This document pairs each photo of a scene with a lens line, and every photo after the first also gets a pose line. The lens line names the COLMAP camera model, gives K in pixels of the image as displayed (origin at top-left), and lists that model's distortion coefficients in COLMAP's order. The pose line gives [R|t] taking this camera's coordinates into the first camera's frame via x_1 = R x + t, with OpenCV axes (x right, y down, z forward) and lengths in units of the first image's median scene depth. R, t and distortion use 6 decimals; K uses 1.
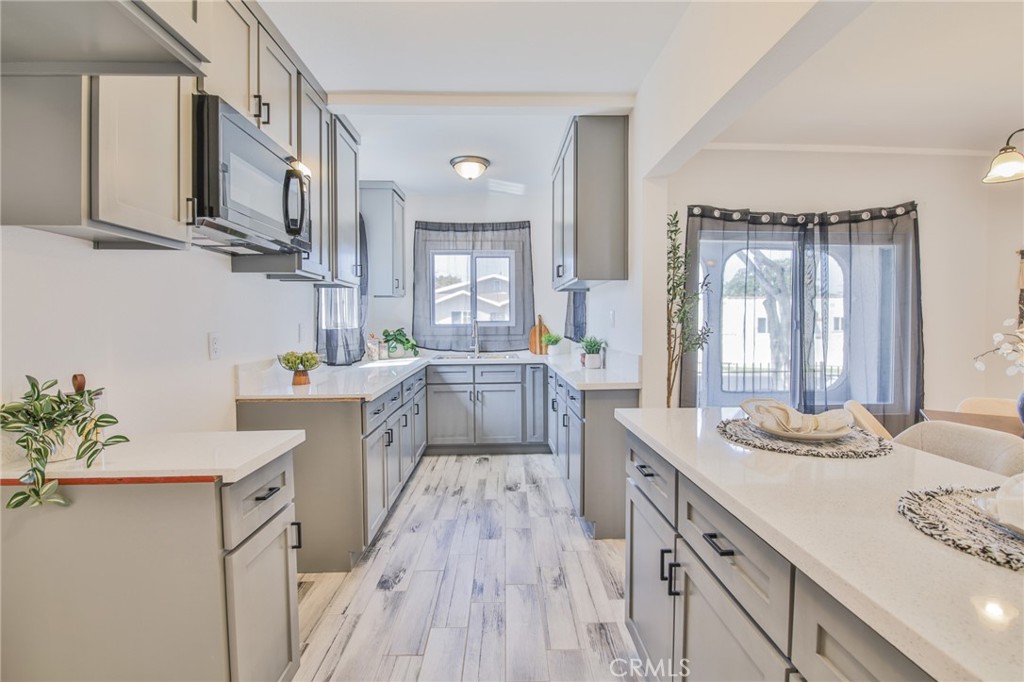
lens RADIAL K [[466.5, 0, 512.4], [0, 466.5, 335.5], [0, 0, 1]] dist [-0.002532, -0.010323]
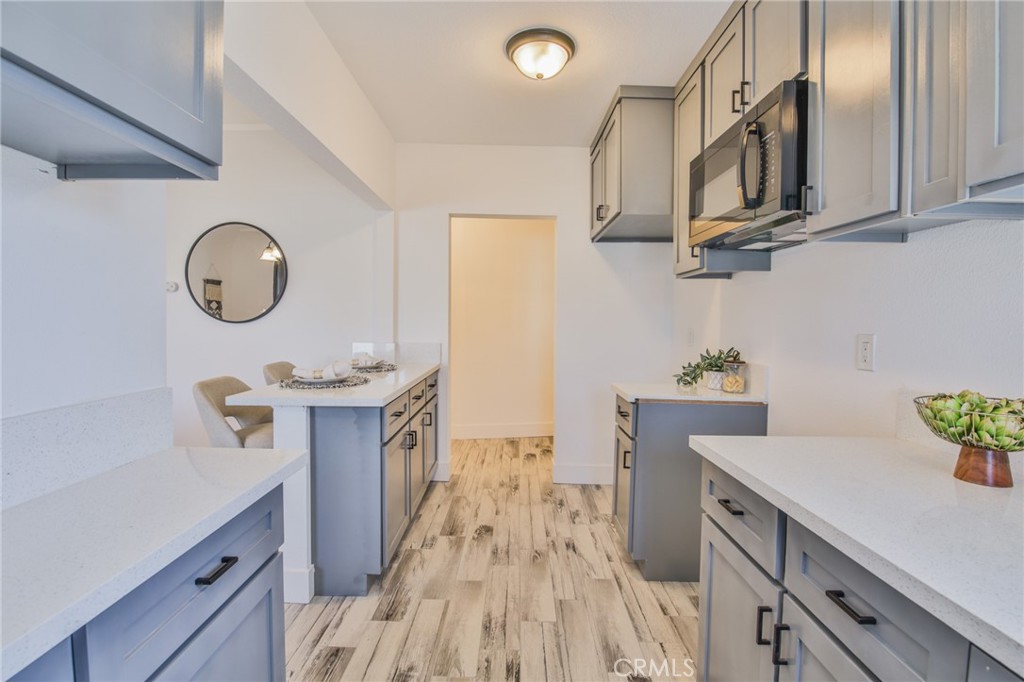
lens RADIAL K [[466.5, 0, 512.4], [0, 466.5, 335.5], [0, 0, 1]] dist [-0.002532, -0.010323]
pose [[-0.999659, -0.003062, 0.025942, -0.057691], [-0.001565, 0.998341, 0.057556, -0.027388], [-0.026075, 0.057496, -0.998005, 1.098785]]
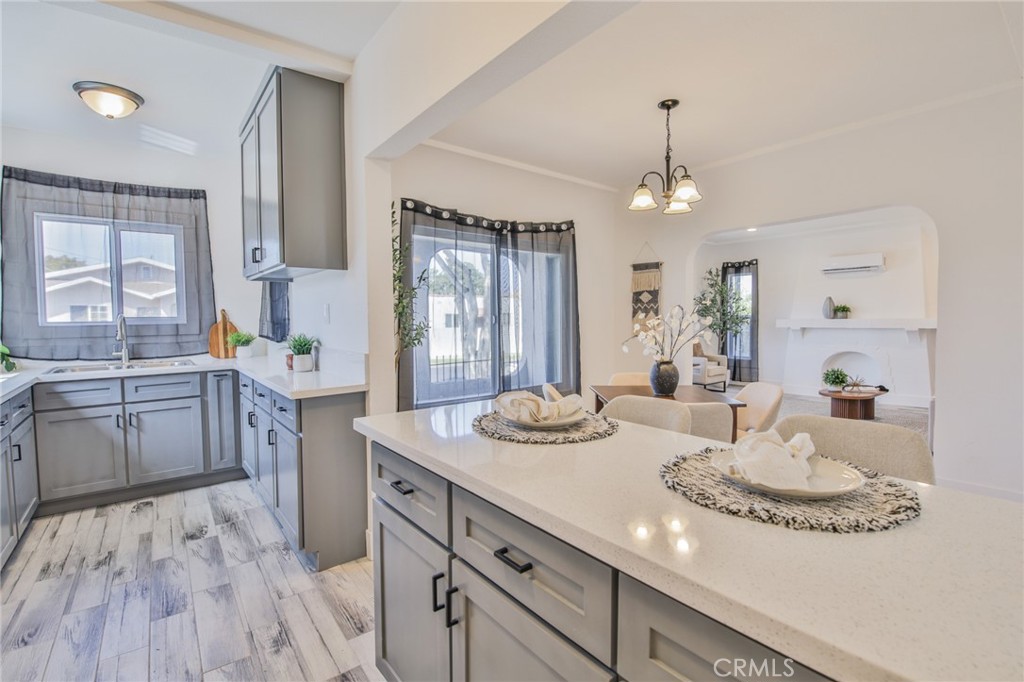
lens RADIAL K [[468.0, 0, 512.9], [0, 468.0, 335.6], [0, 0, 1]] dist [-0.001520, -0.010900]
pose [[0.805496, -0.026455, 0.592011, -0.024580], [0.021798, 0.999650, 0.015013, -0.000138], [-0.592201, 0.000812, 0.805790, 0.077856]]
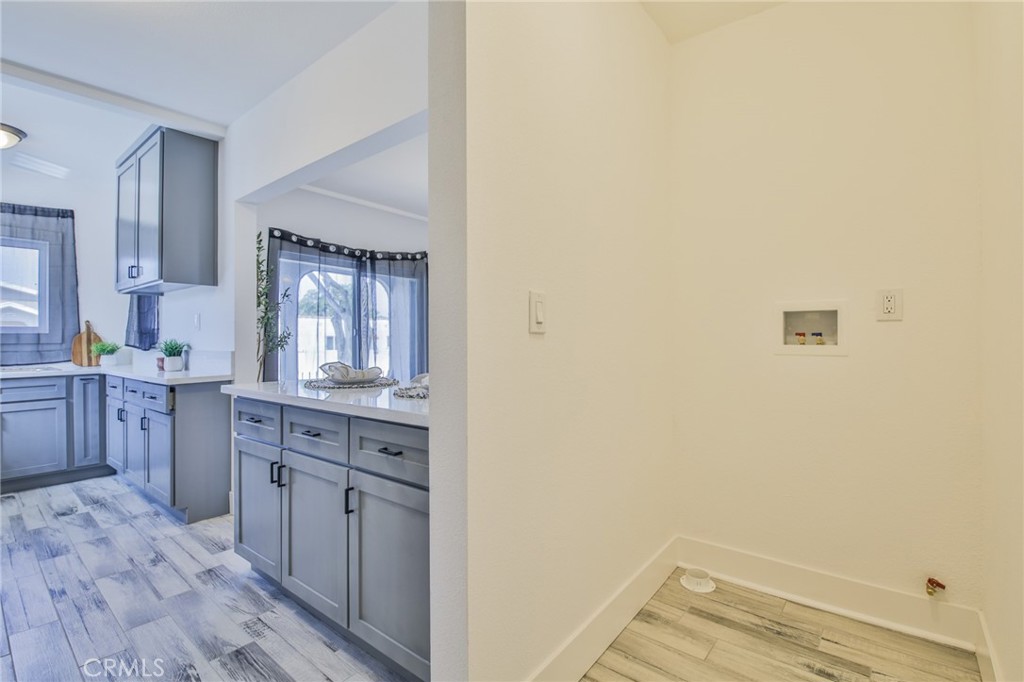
lens RADIAL K [[468.0, 0, 512.9], [0, 468.0, 335.6], [0, 0, 1]] dist [-0.001520, -0.010900]
pose [[0.648760, 0.006866, 0.760962, -0.120248], [0.026337, 0.999158, -0.031469, 0.044796], [-0.760537, 0.040457, 0.648033, -0.217018]]
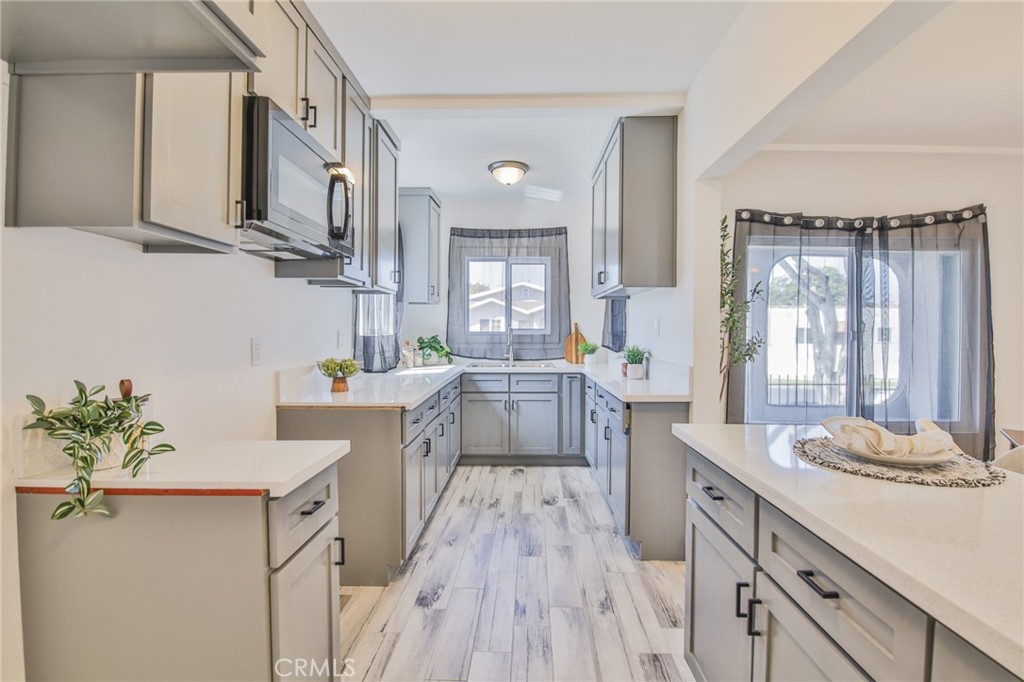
lens RADIAL K [[468.0, 0, 512.9], [0, 468.0, 335.6], [0, 0, 1]] dist [-0.001520, -0.010900]
pose [[0.998384, 0.008764, -0.056148, -0.025748], [-0.009712, 0.999814, -0.016636, -0.000453], [0.055991, 0.017154, 0.998284, 0.023525]]
